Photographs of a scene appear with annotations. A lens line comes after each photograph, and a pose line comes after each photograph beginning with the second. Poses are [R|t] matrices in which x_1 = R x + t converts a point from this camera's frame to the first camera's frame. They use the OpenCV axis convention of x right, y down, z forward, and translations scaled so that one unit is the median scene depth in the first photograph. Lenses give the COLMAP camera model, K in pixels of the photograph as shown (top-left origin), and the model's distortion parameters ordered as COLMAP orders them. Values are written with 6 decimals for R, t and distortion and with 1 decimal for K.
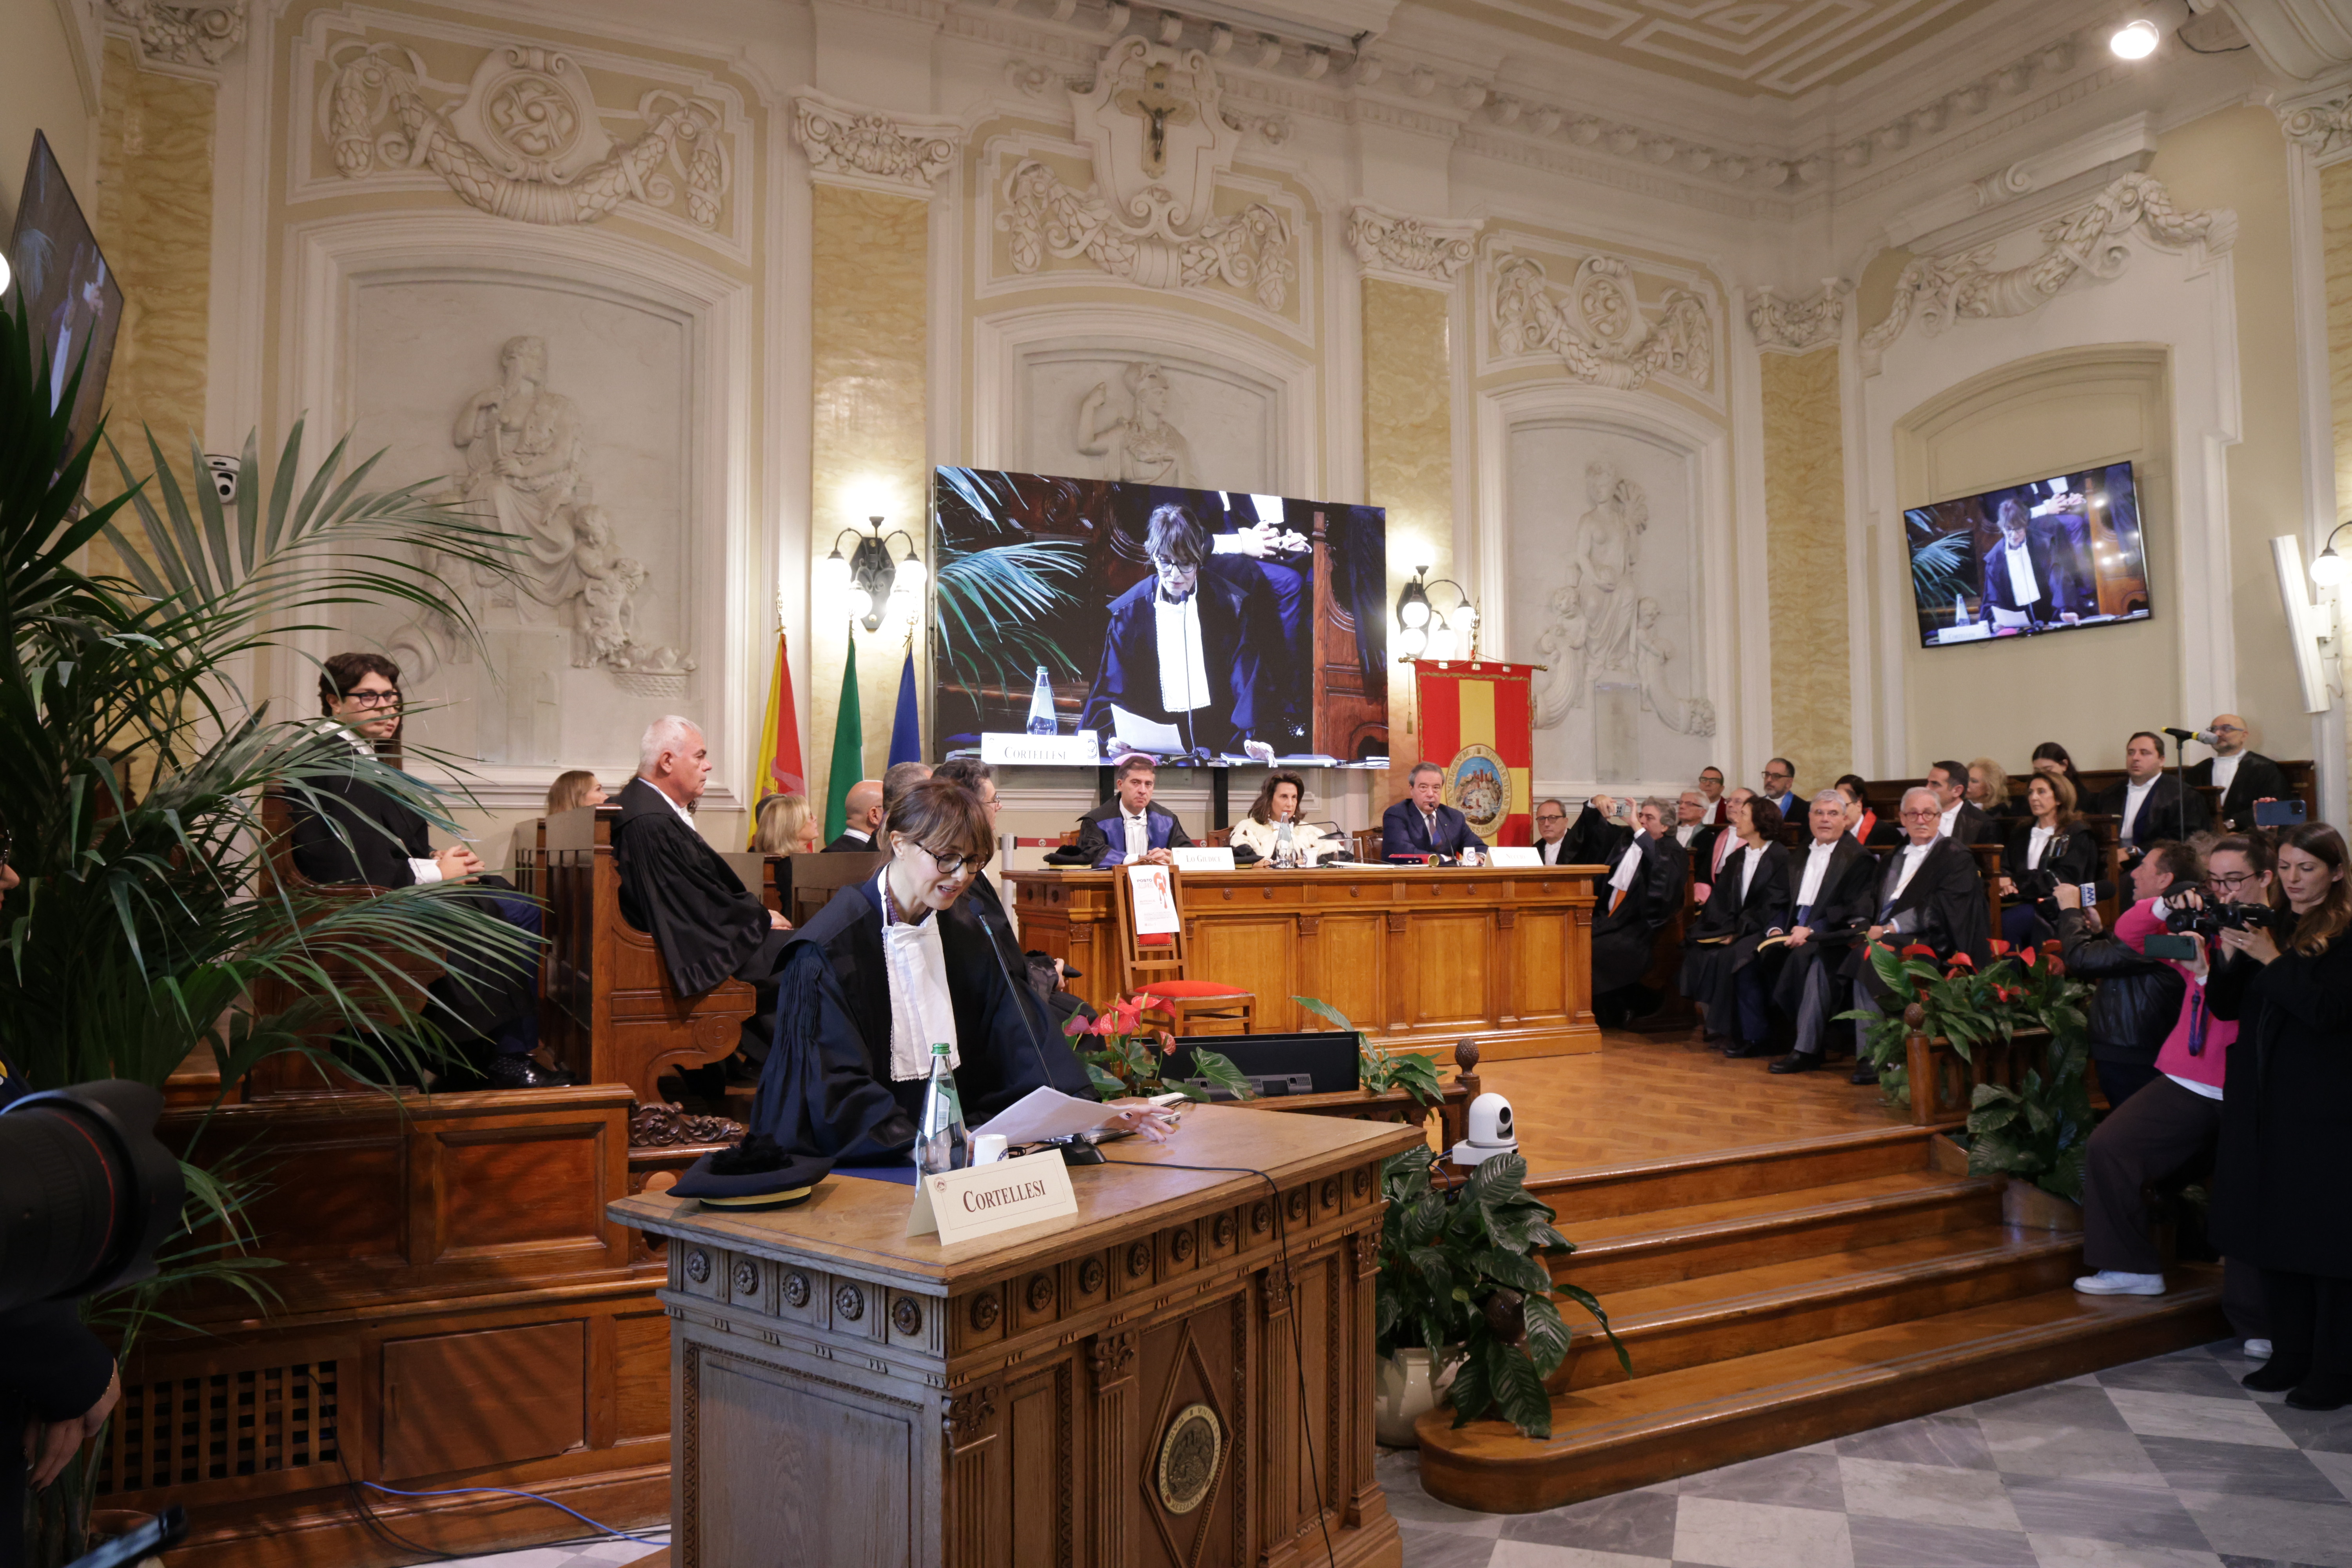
lens RADIAL K [[1562.4, 0, 1212.3], [0, 1562.4, 785.8], [0, 0, 1]] dist [-0.112033, 0.068632]
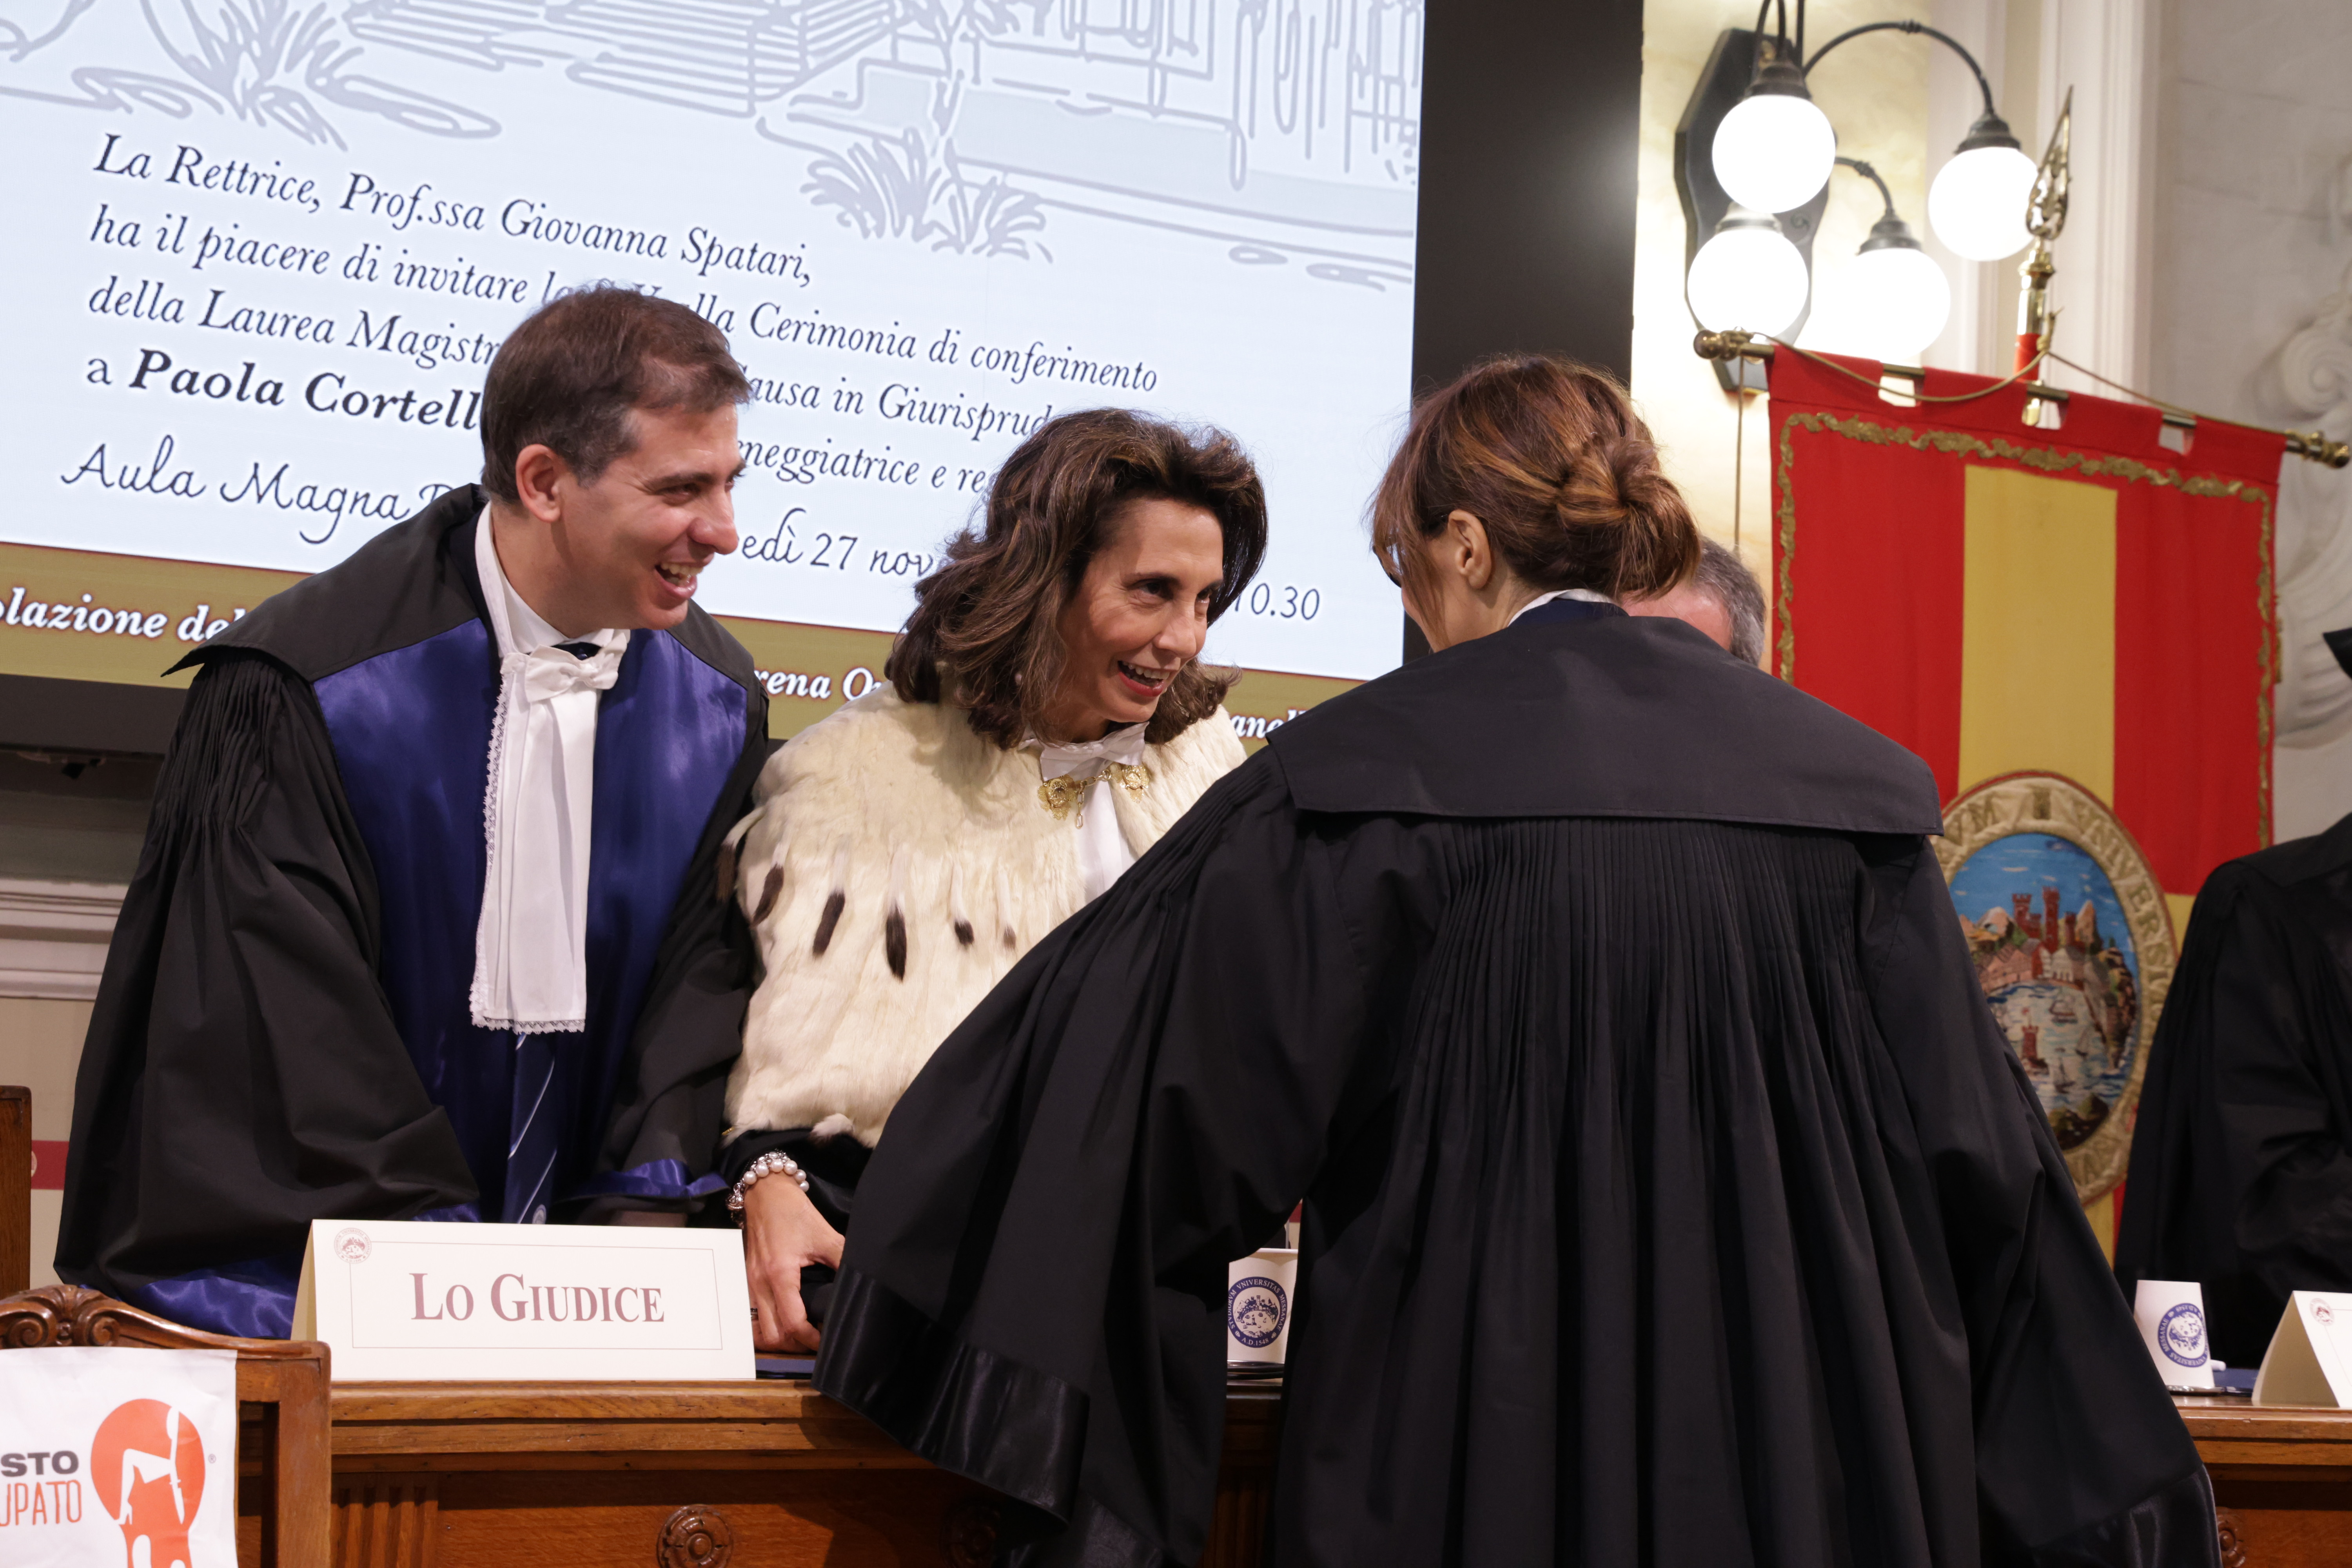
lens RADIAL K [[4085.5, 0, 1187.7], [0, 4085.5, 775.3], [0, 0, 1]] dist [0.162693, 0.351166]
pose [[0.997307, 0.047694, 0.055706, 0.021804], [-0.044195, 0.997070, -0.062443, 0.013478], [-0.058521, 0.059813, 0.996493, 0.425913]]
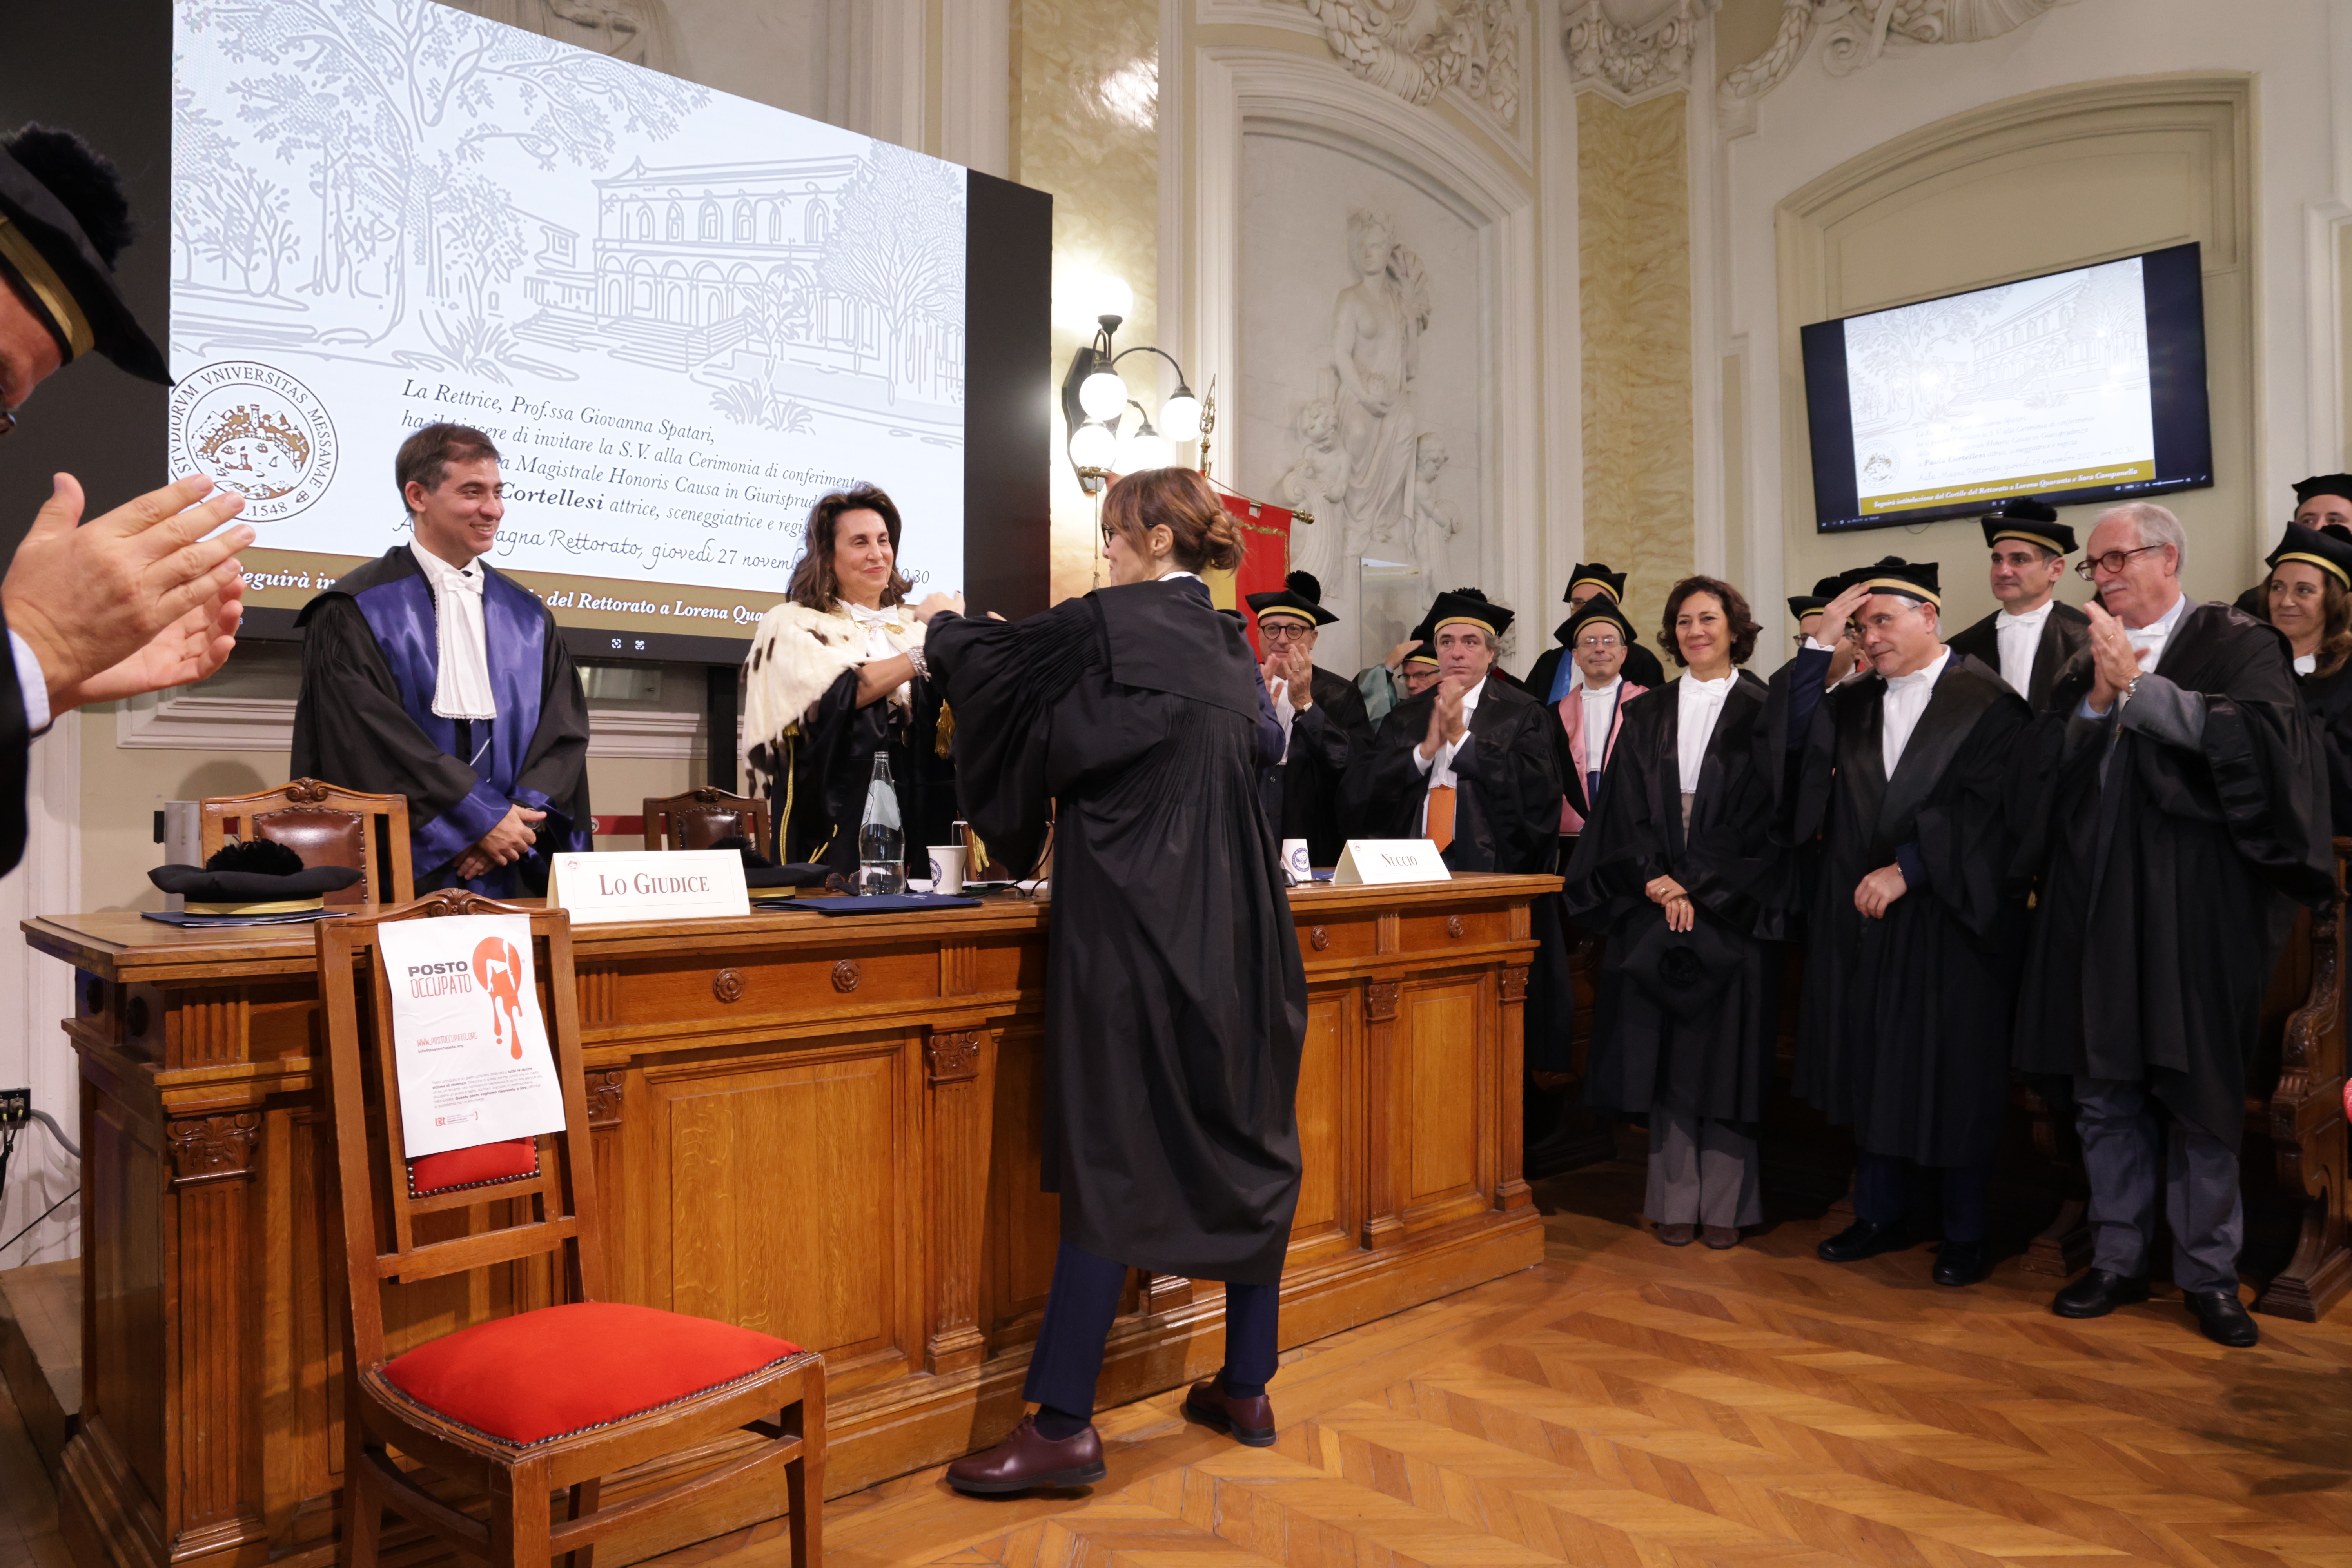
lens RADIAL K [[1562.4, 0, 1212.3], [0, 1562.4, 785.8], [0, 0, 1]] dist [-0.112033, 0.068632]
pose [[0.954028, 0.008365, 0.299602, 0.006526], [-0.015736, 0.999630, 0.022198, 0.011420], [-0.299305, -0.025892, 0.953806, 0.452575]]
